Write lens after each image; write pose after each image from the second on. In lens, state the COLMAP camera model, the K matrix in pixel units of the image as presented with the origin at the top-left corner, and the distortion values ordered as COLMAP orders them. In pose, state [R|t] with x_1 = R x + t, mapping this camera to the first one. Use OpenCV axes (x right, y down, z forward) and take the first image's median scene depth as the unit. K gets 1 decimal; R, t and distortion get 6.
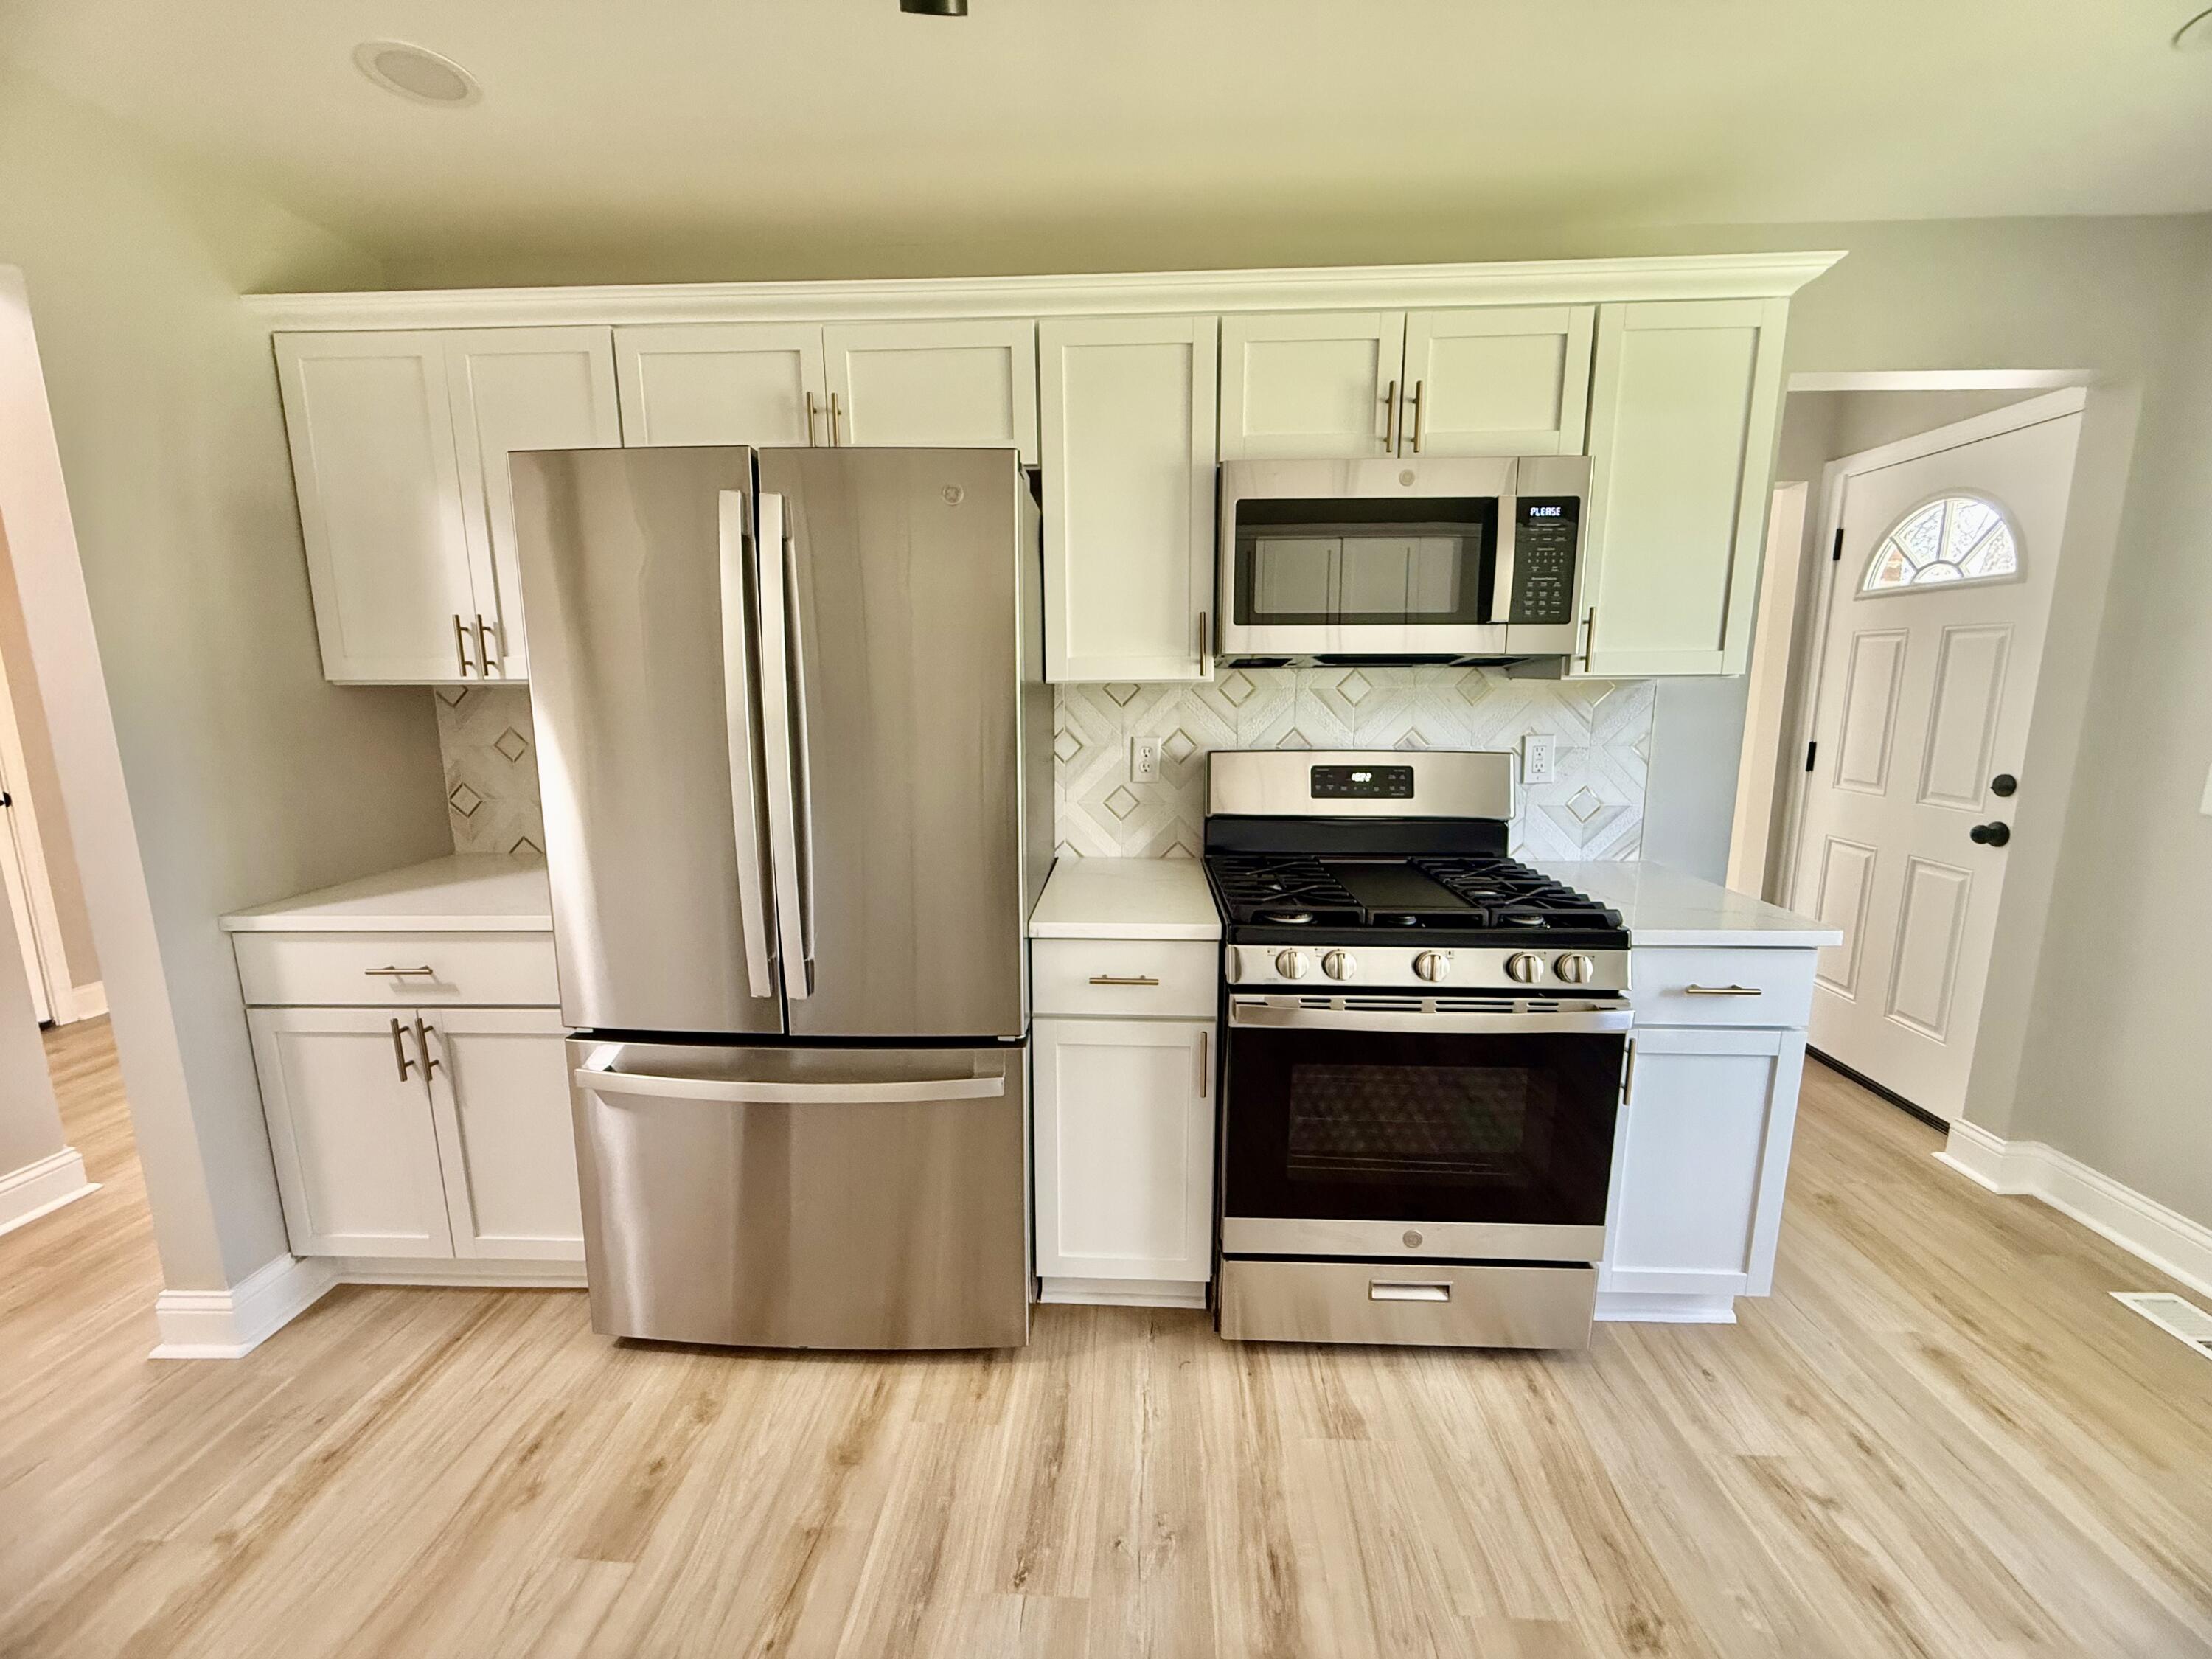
lens RADIAL K [[881.7, 0, 1104.2], [0, 881.7, 830.4], [0, 0, 1]] dist [0.002116, -0.000231]
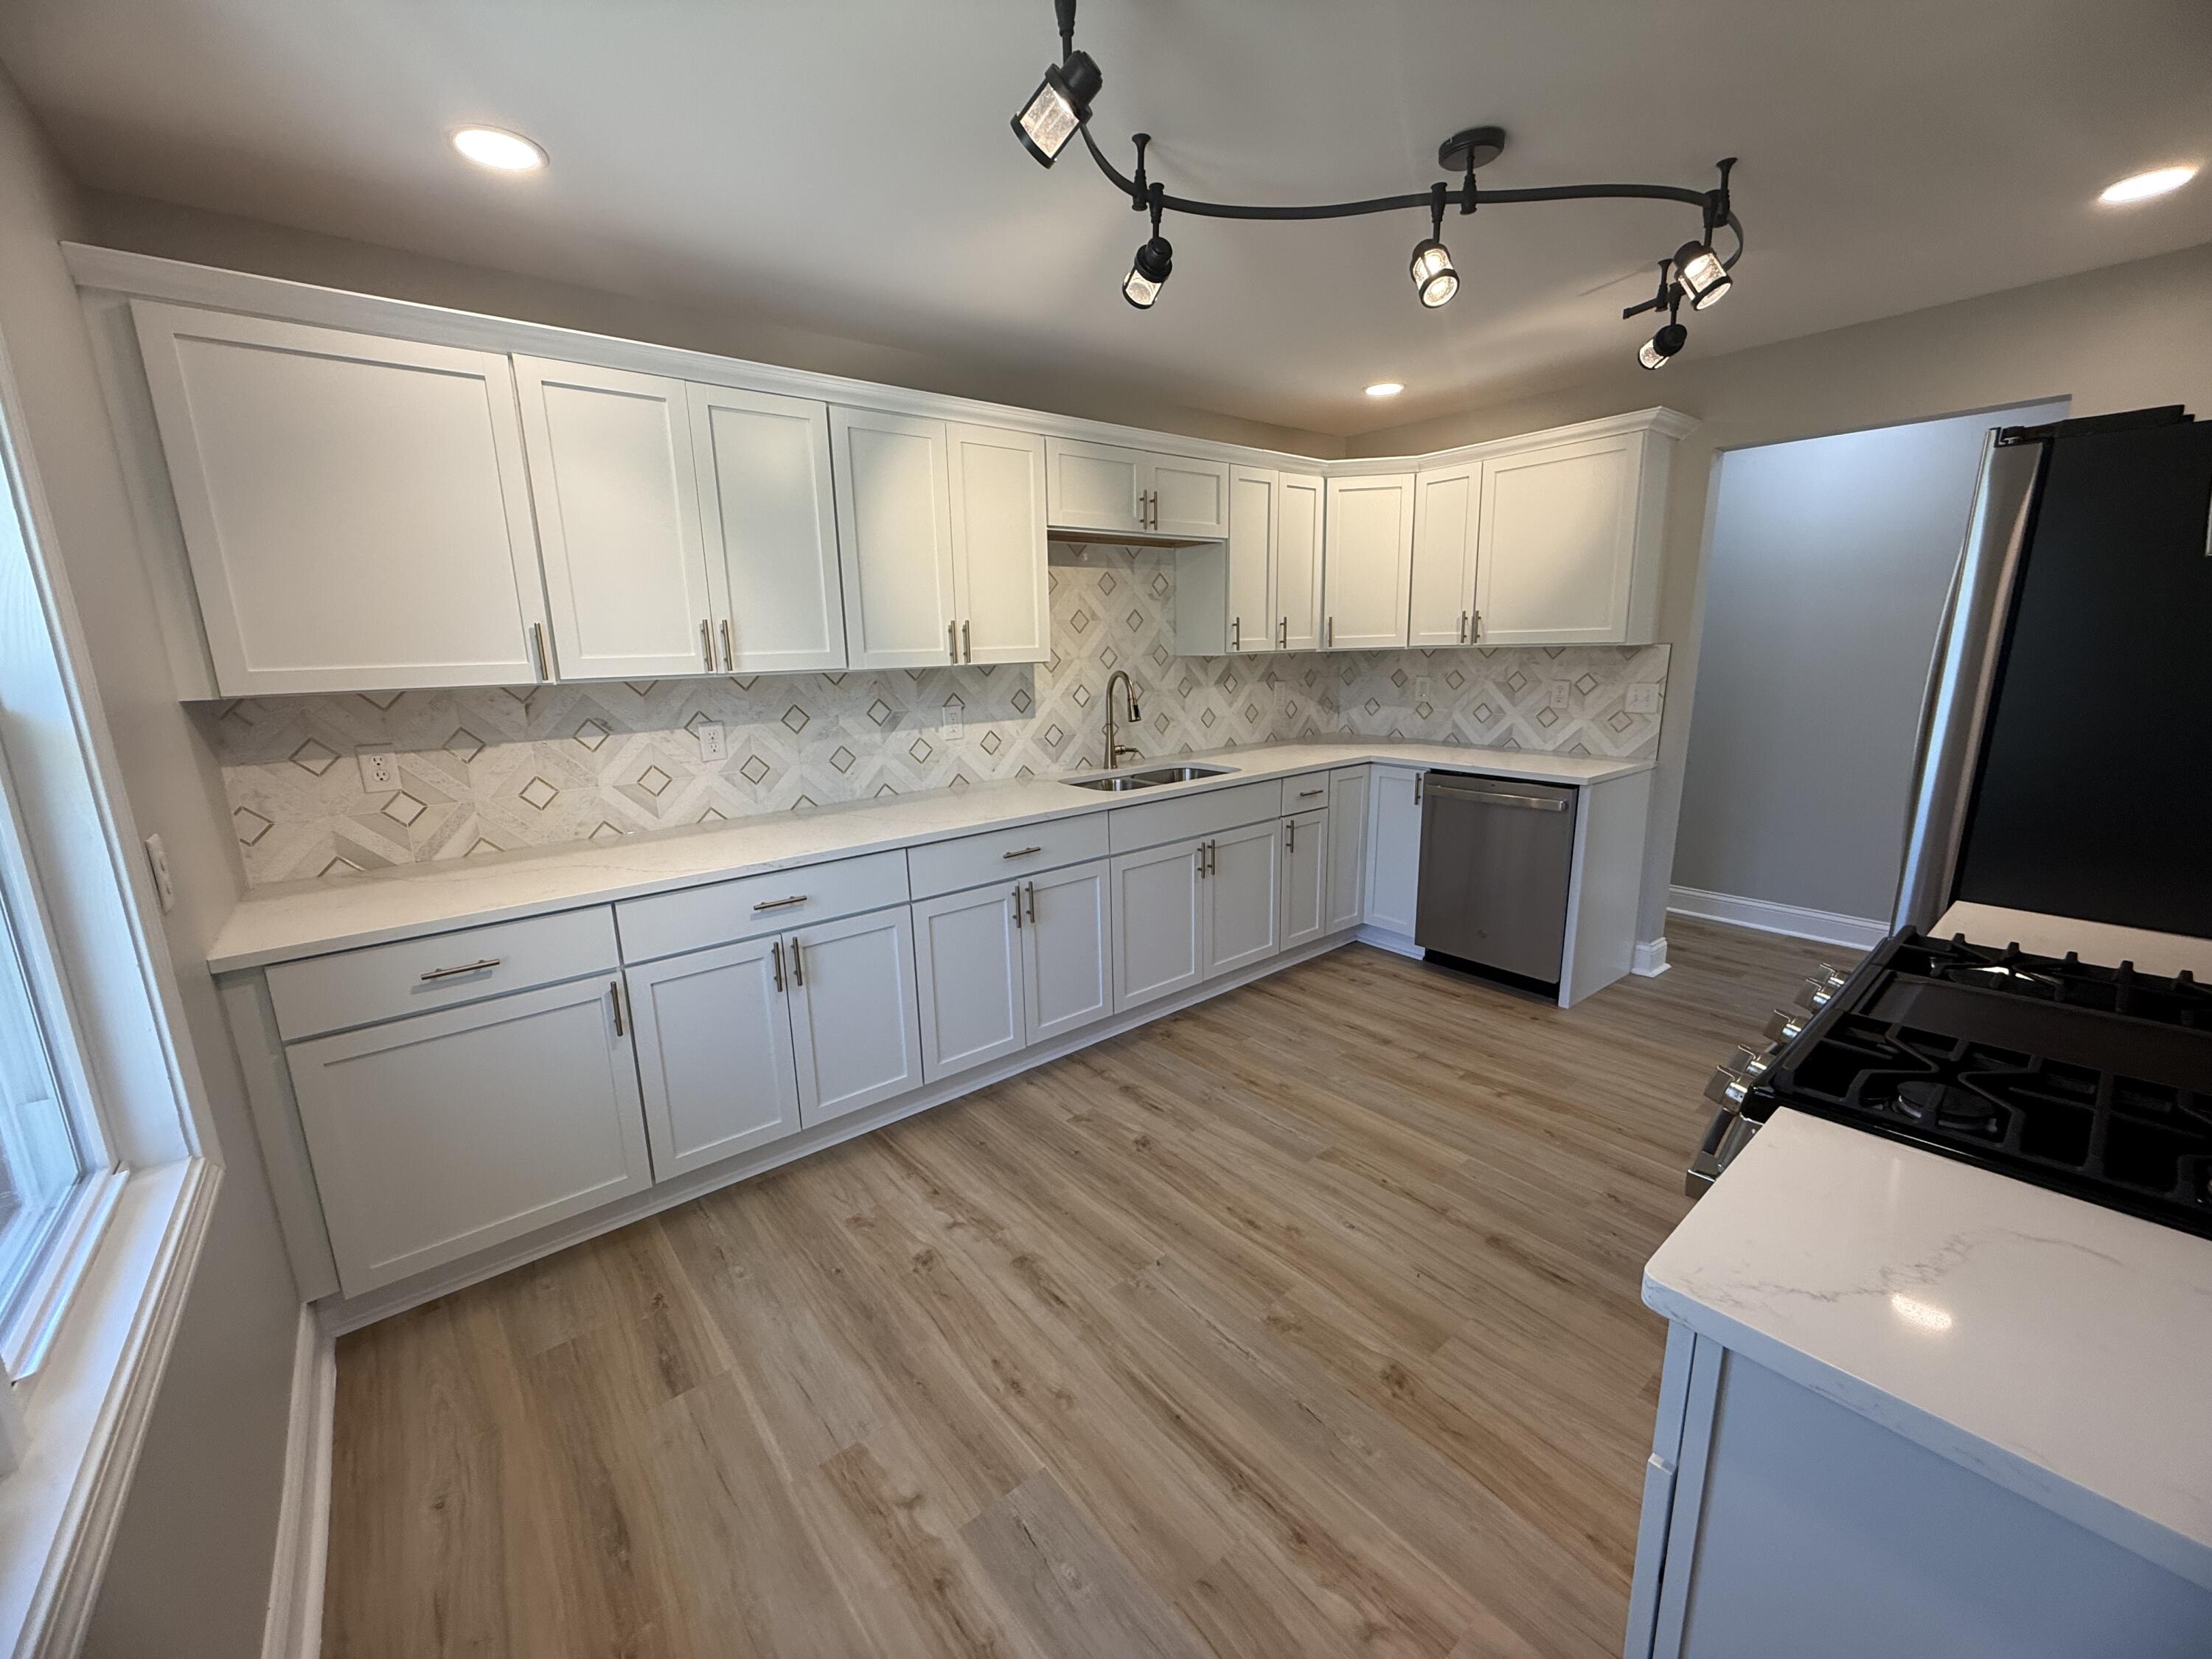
lens RADIAL K [[881.7, 0, 1092.4], [0, 881.7, 826.9], [0, 0, 1]] dist [0.002116, -0.000231]
pose [[-0.748582, 0.156221, -0.644376, 1.227794], [-0.095062, 0.936520, 0.337483, -0.205261], [0.656193, 0.313889, -0.686211, 0.985706]]
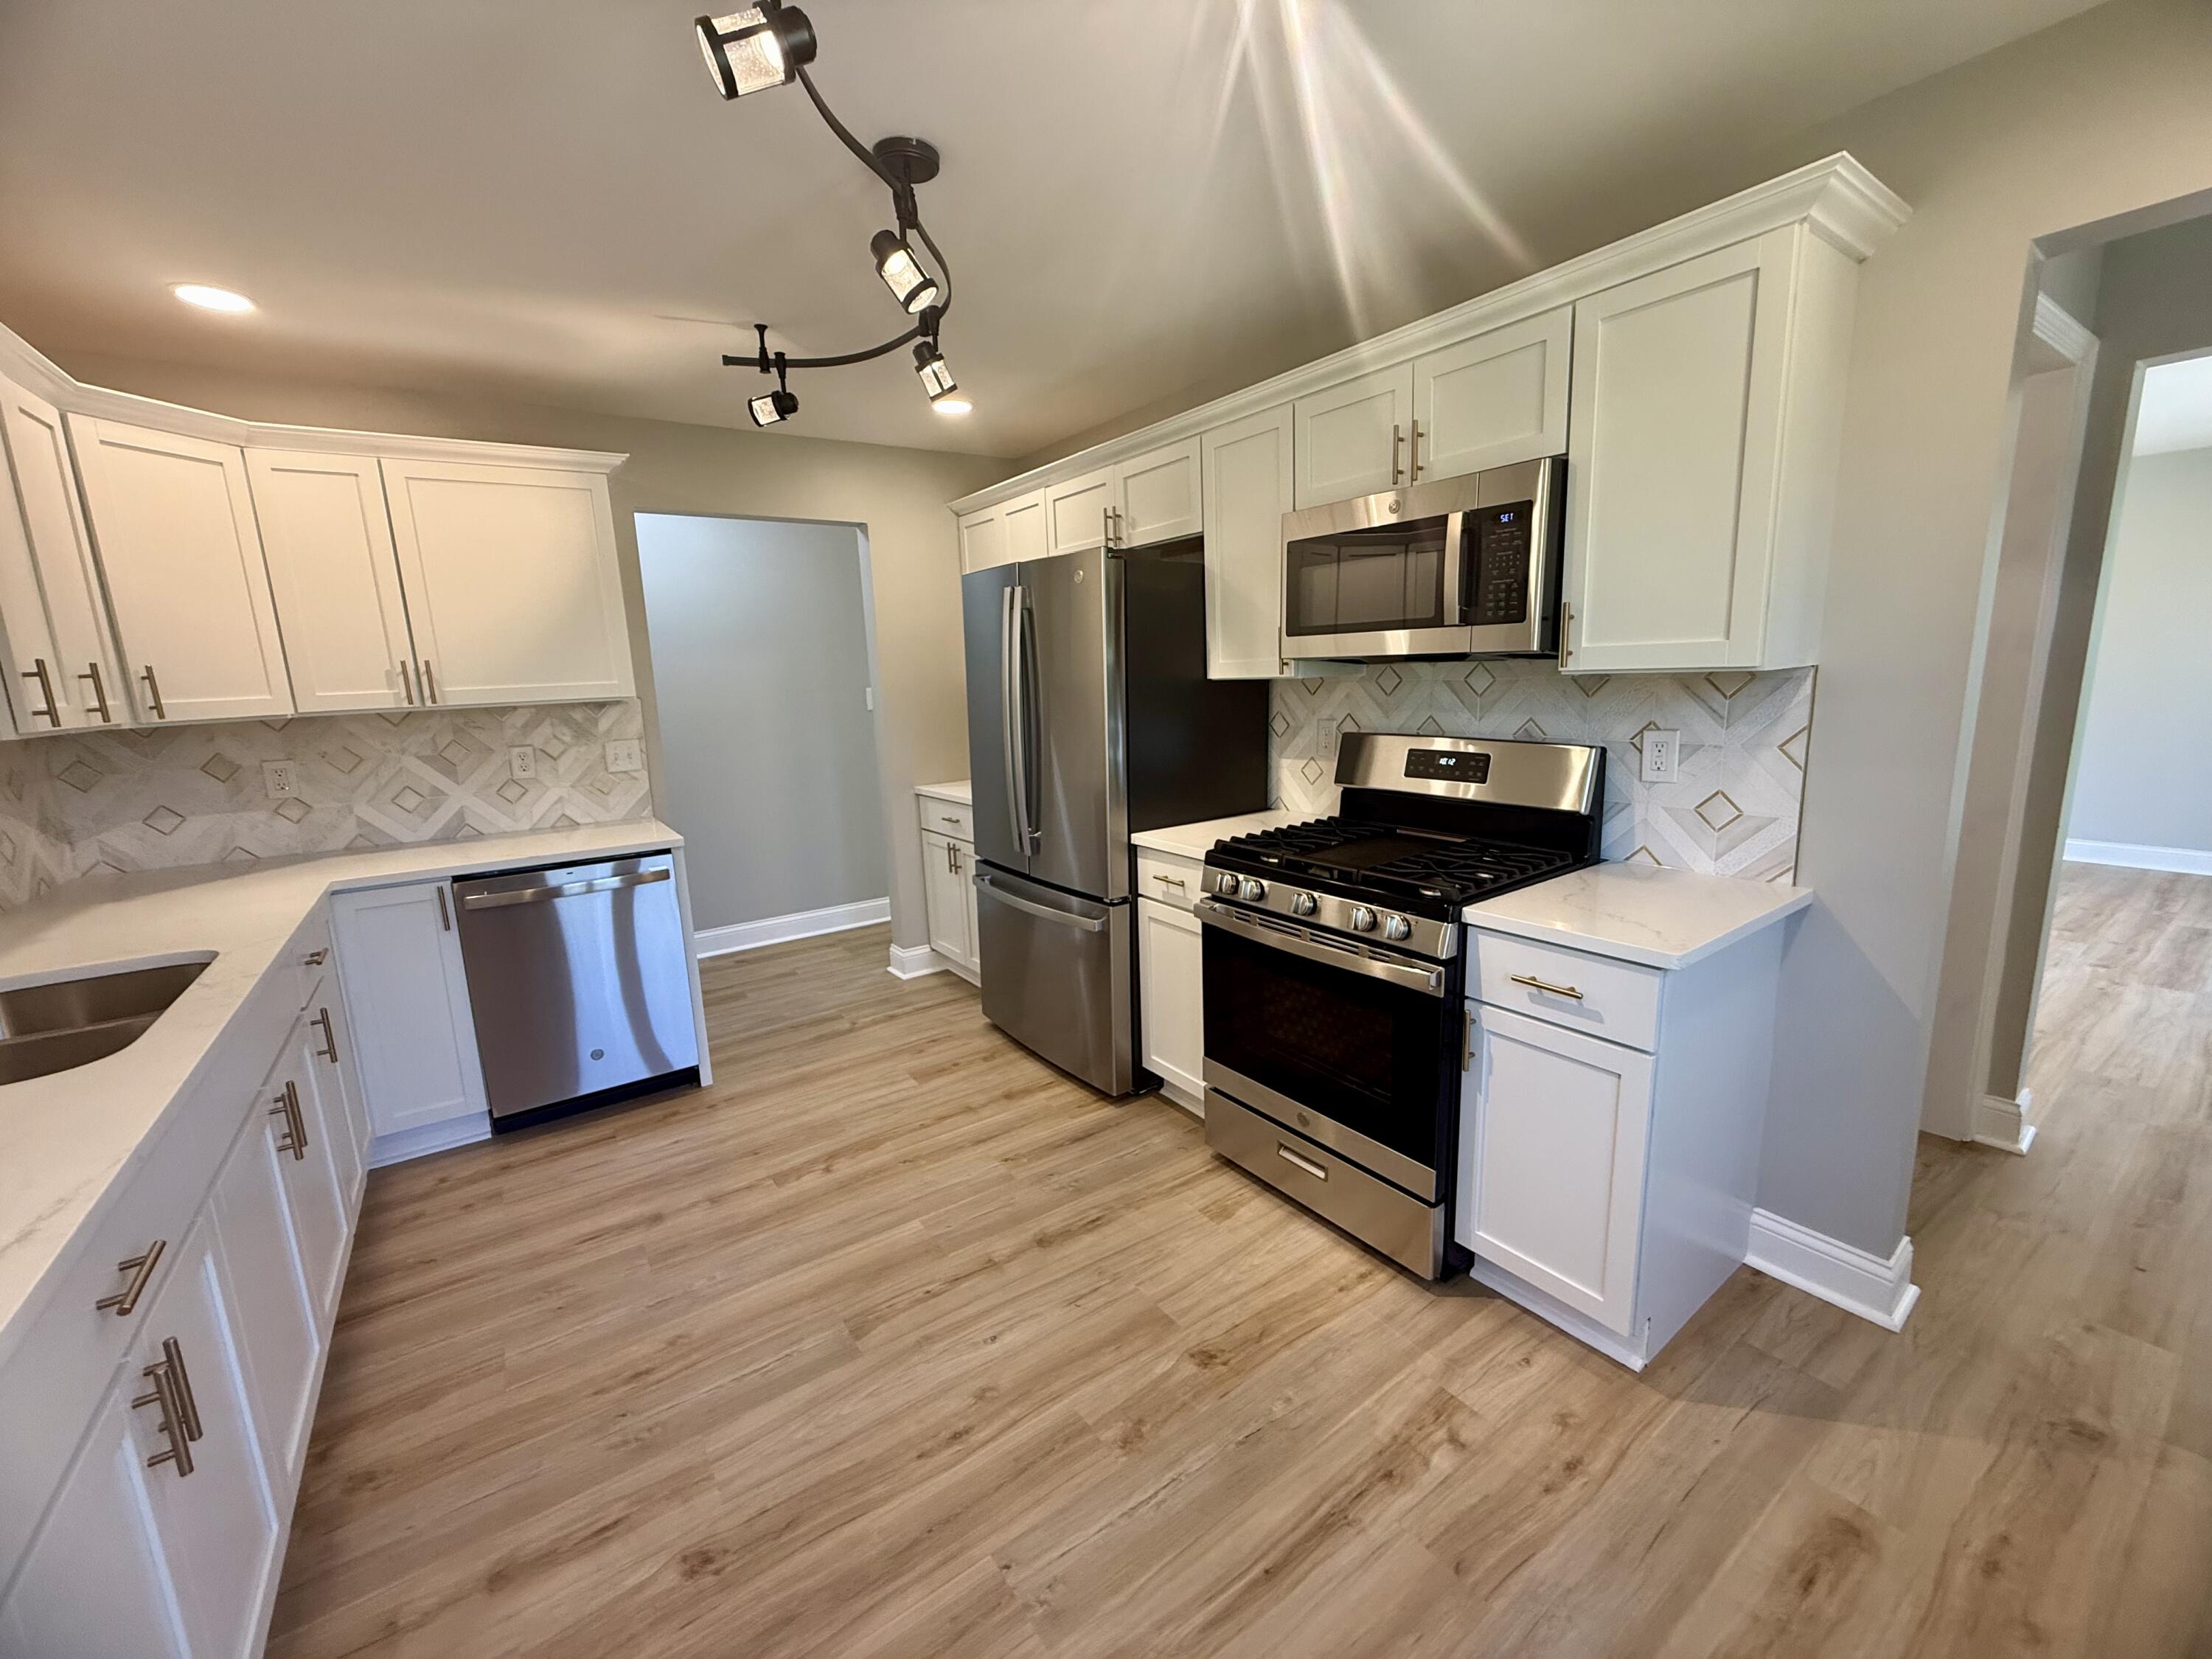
lens RADIAL K [[881.7, 0, 1108.2], [0, 881.7, 829.4], [0, 0, 1]] dist [0.002116, -0.000231]
pose [[0.615504, 0.122705, -0.778523, 1.100737], [-0.106893, 0.991675, 0.071791, -0.012012], [0.780851, 0.039032, 0.623496, -0.028847]]
